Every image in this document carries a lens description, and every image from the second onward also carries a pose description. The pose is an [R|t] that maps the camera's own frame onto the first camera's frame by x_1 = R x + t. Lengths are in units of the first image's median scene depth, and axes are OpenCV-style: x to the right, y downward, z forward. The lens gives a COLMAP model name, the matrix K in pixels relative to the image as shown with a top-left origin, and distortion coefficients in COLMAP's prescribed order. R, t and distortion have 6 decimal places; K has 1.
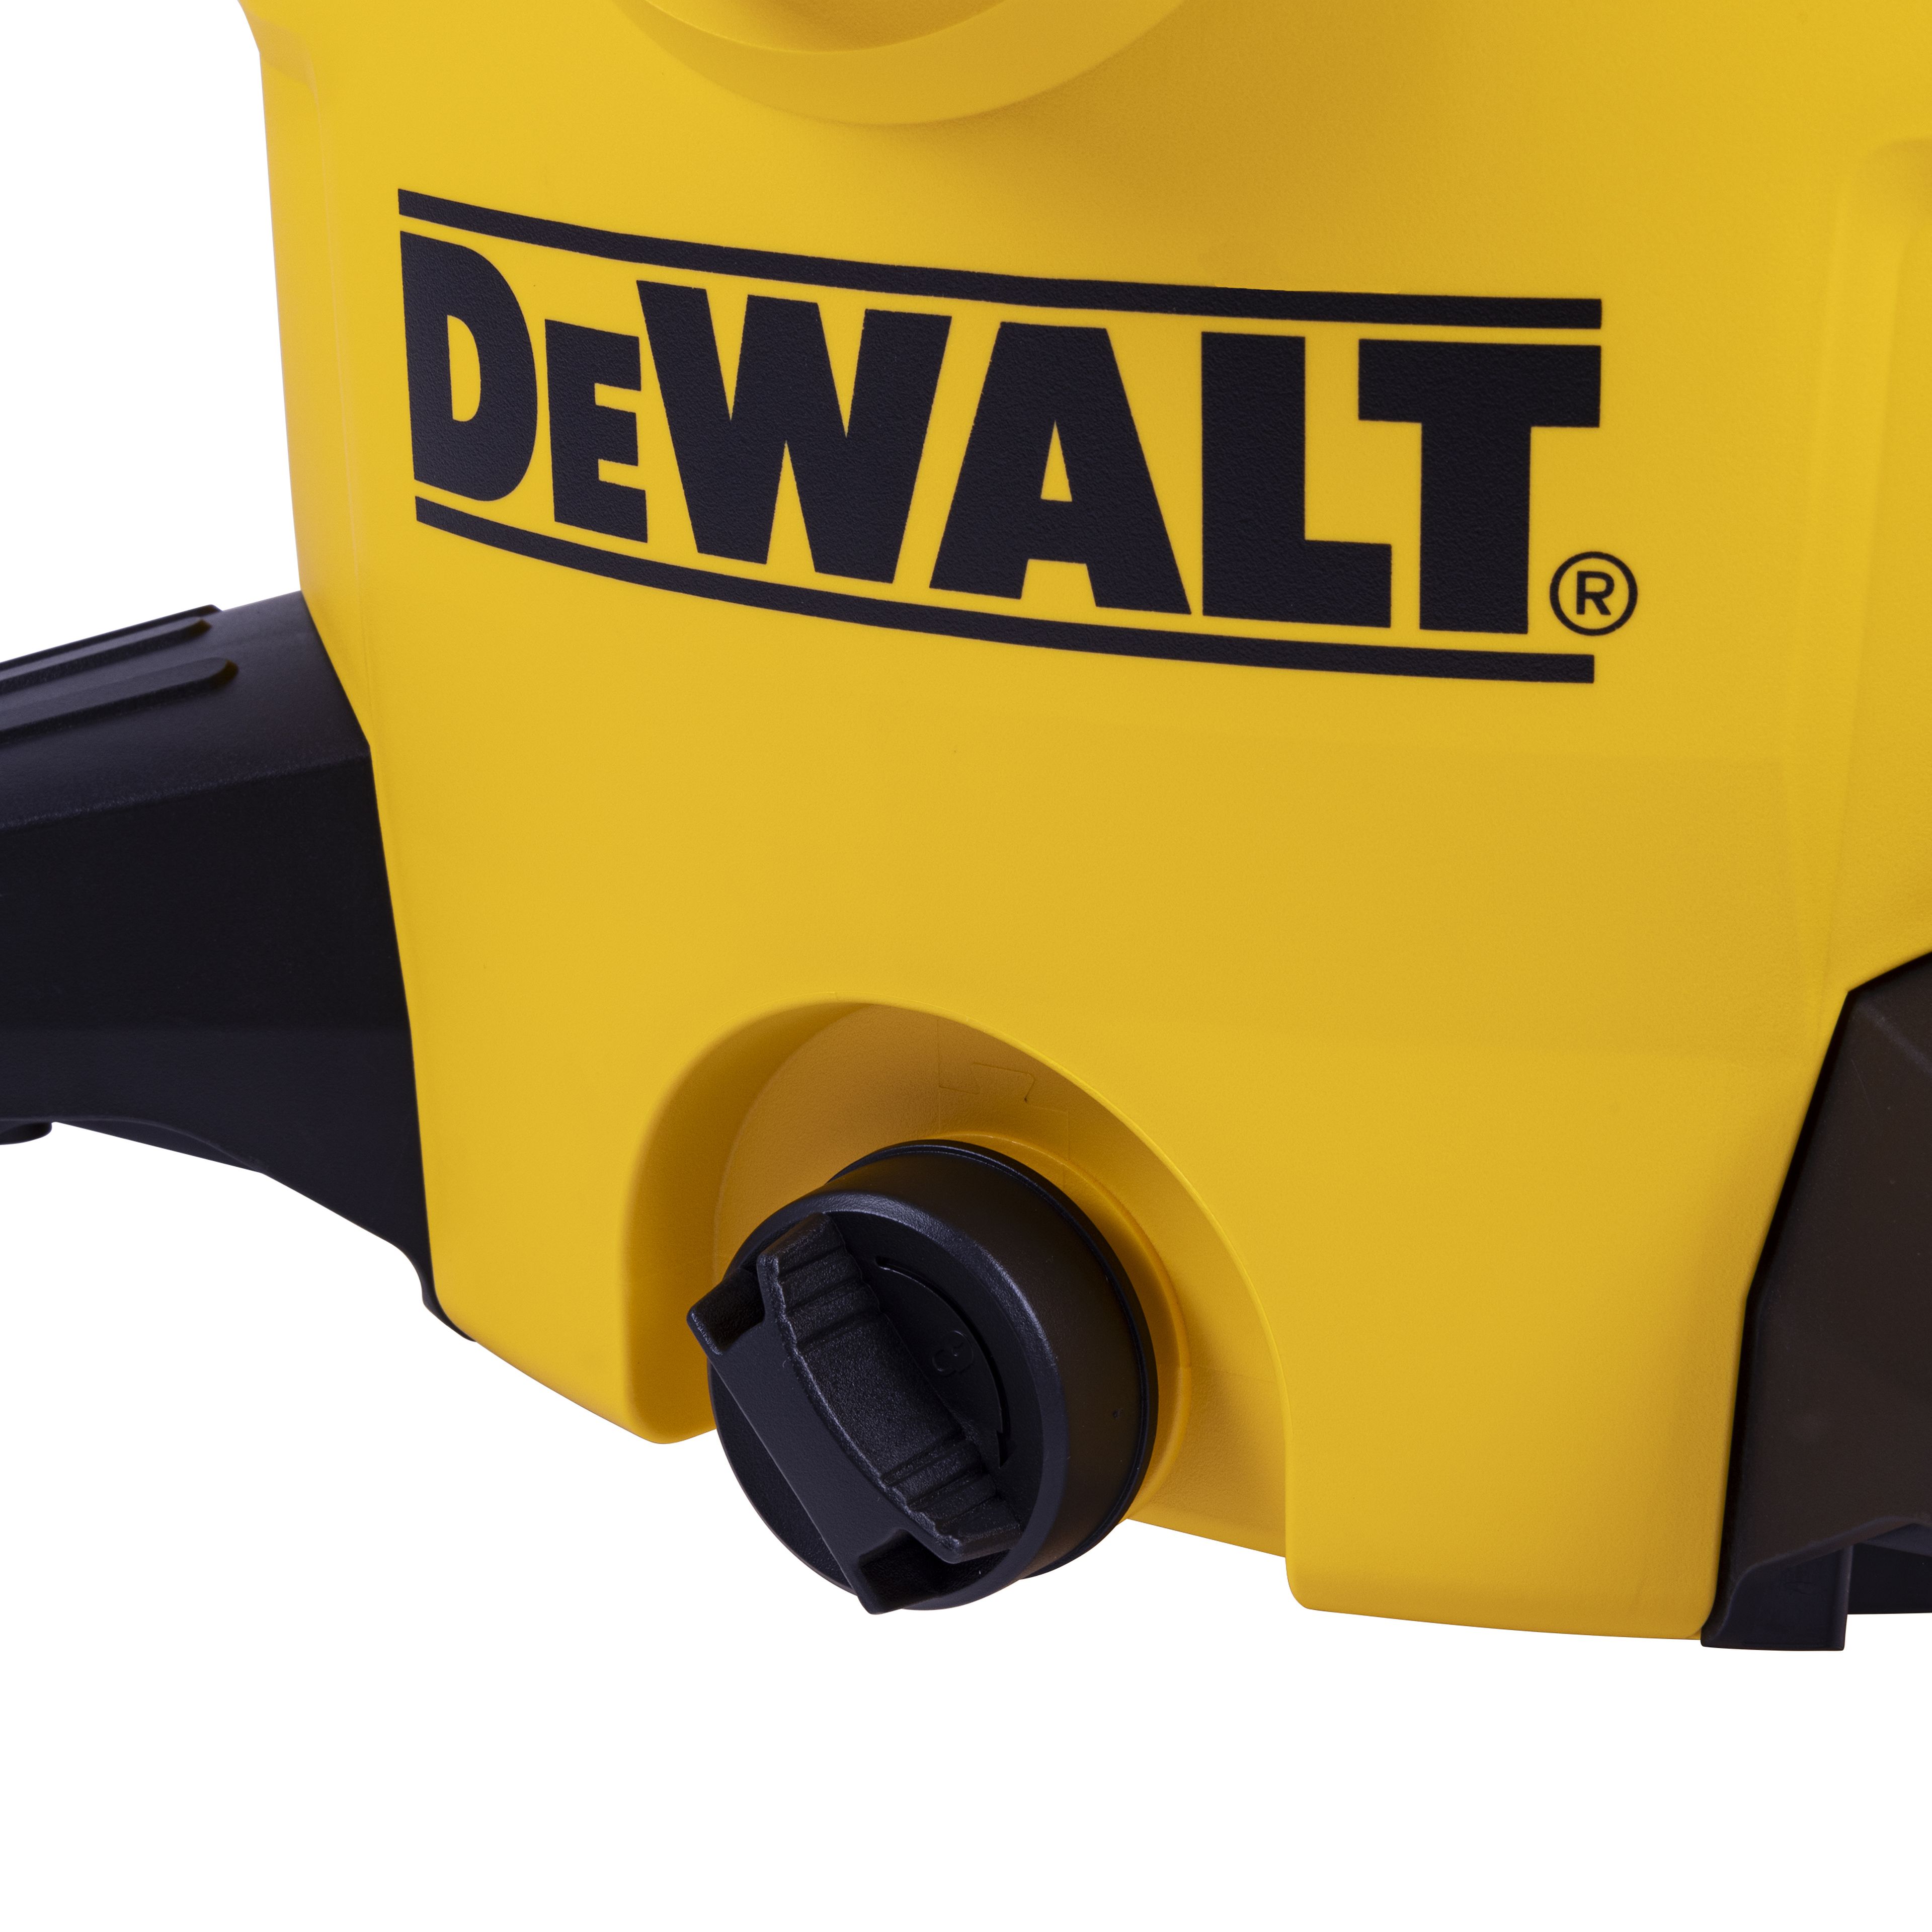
lens RADIAL K [[4906.6, 0, 966.0], [0, 4906.6, 966.0], [0, 0, 1]] dist [0.031429, 0.124932]
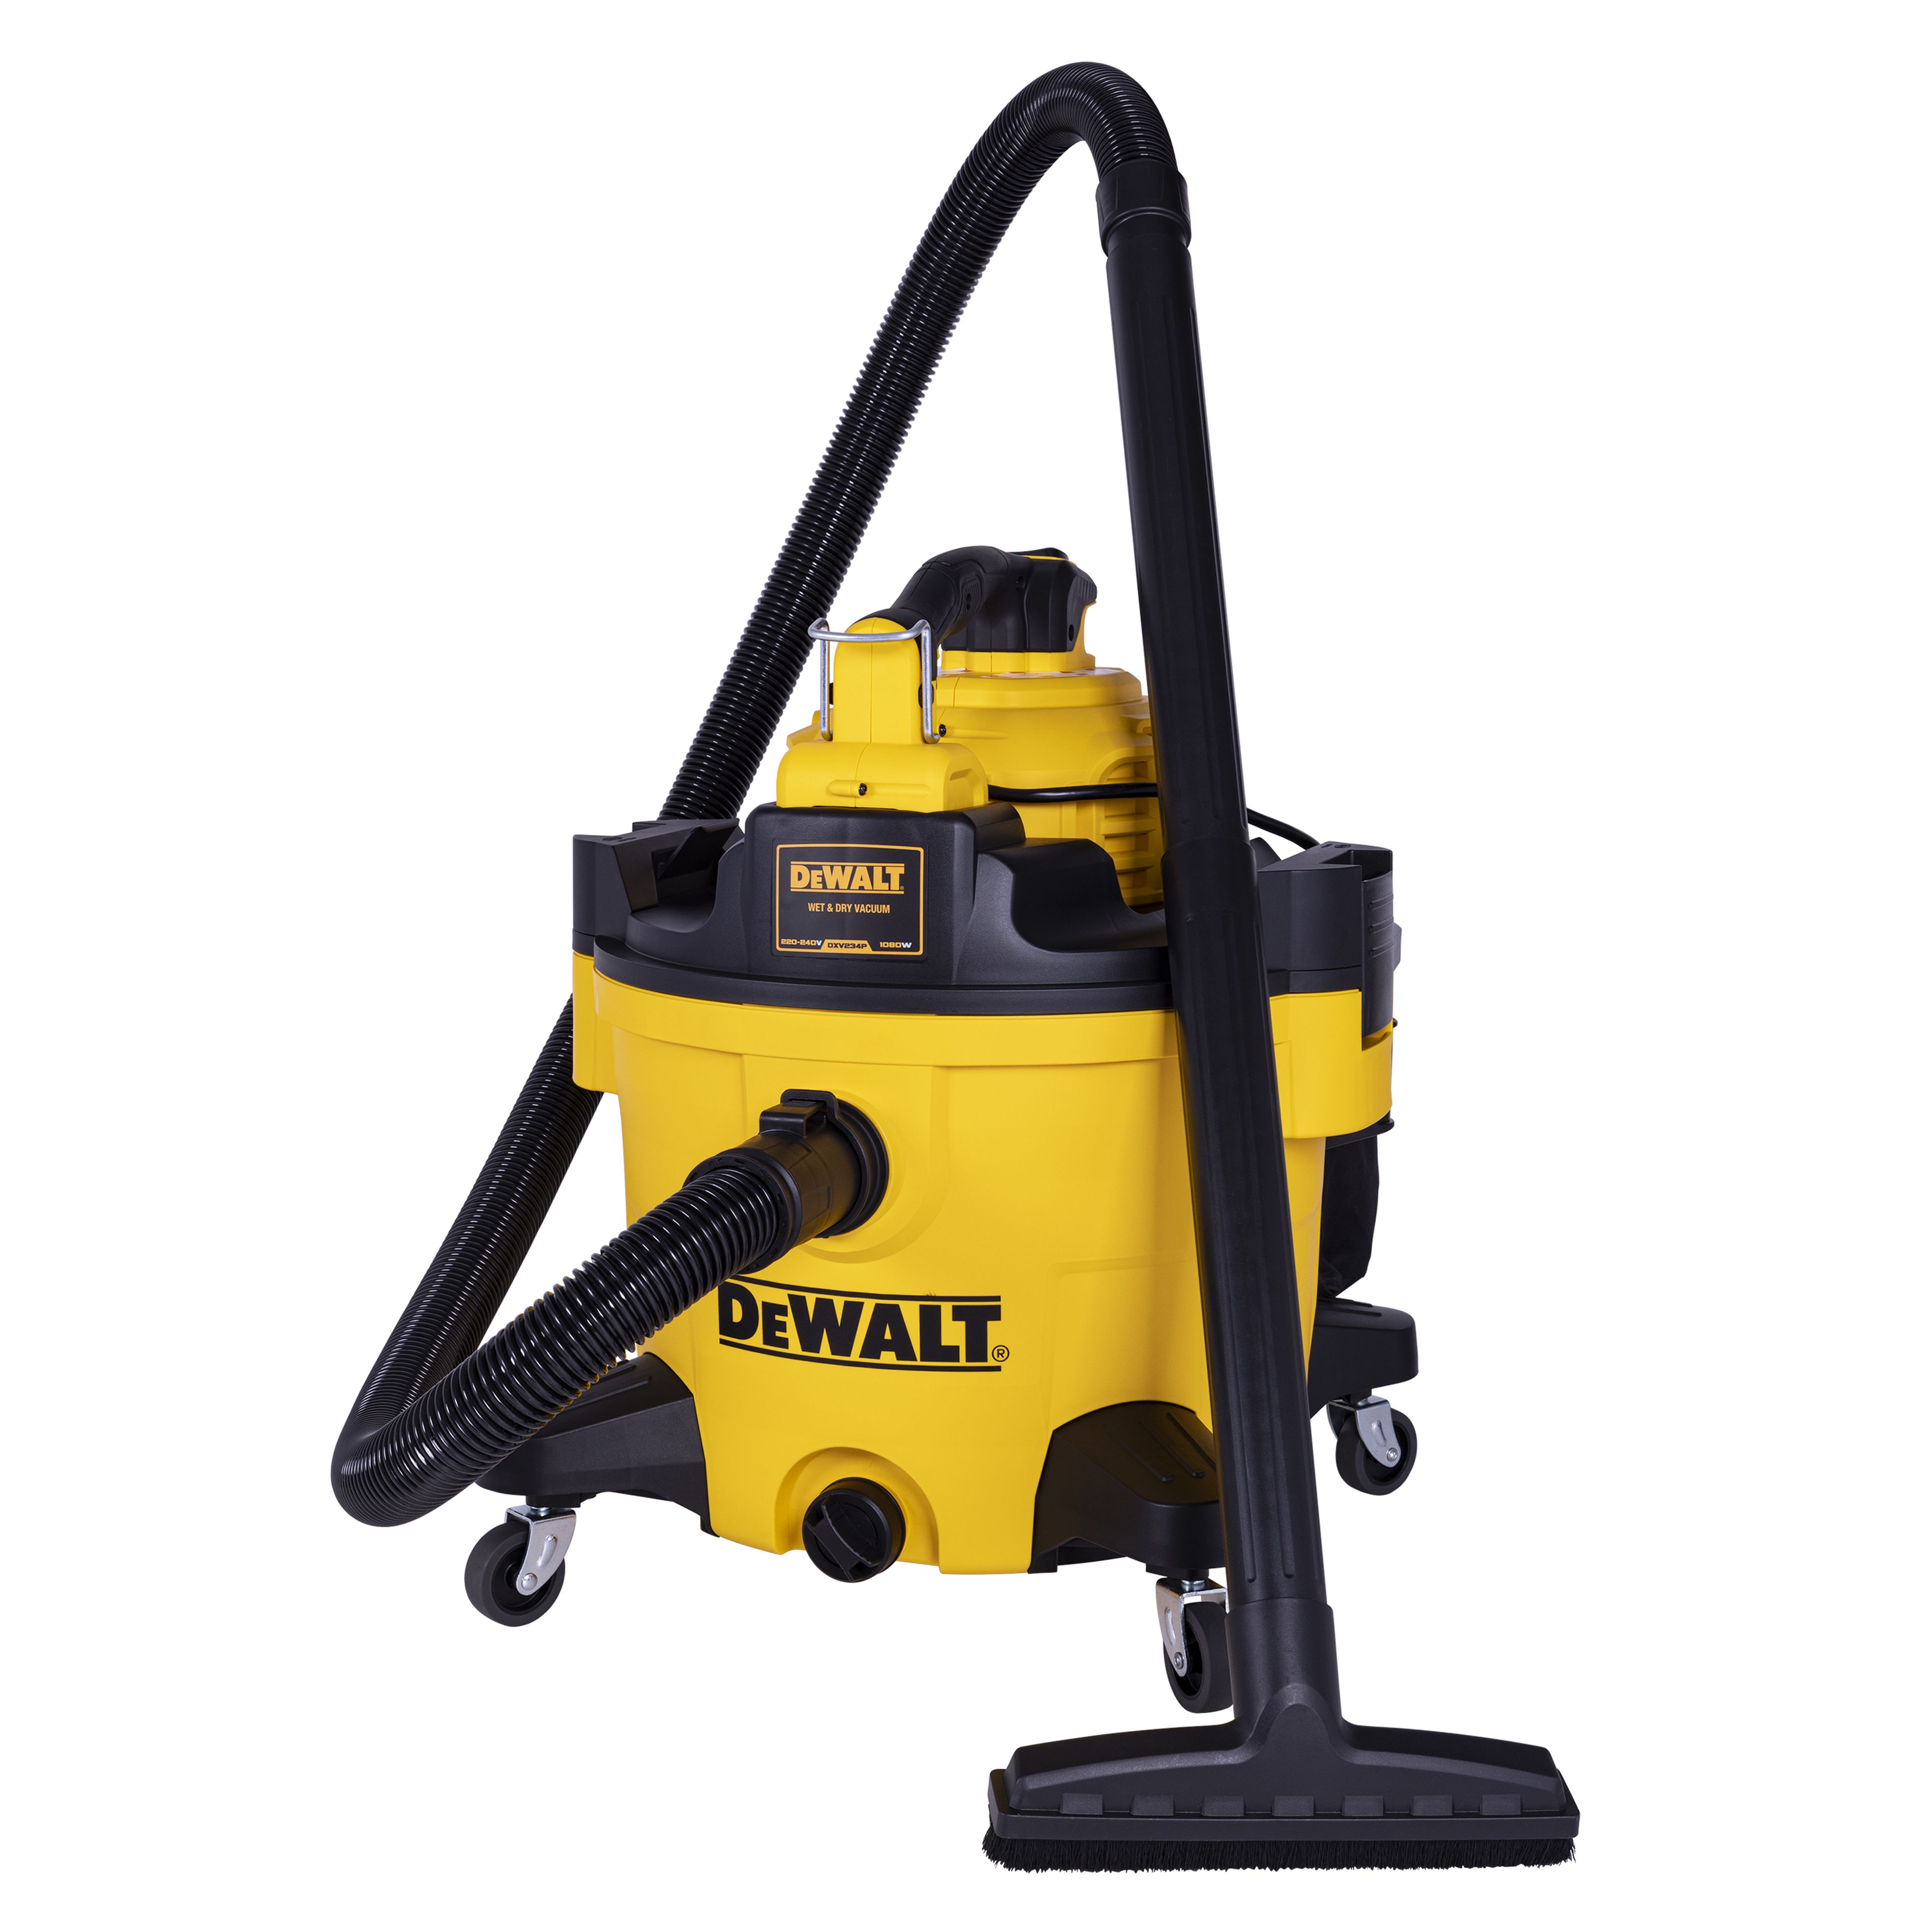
lens RADIAL K [[3204.1, 0, 966.0], [0, 3204.1, 966.0], [0, 0, 1]] dist [-0.063249, -0.062788]
pose [[0.970888, -0.028597, 0.237819, -0.631271], [0.062833, 0.988486, -0.137652, -0.018857], [-0.231144, 0.148587, 0.961506, -2.053447]]
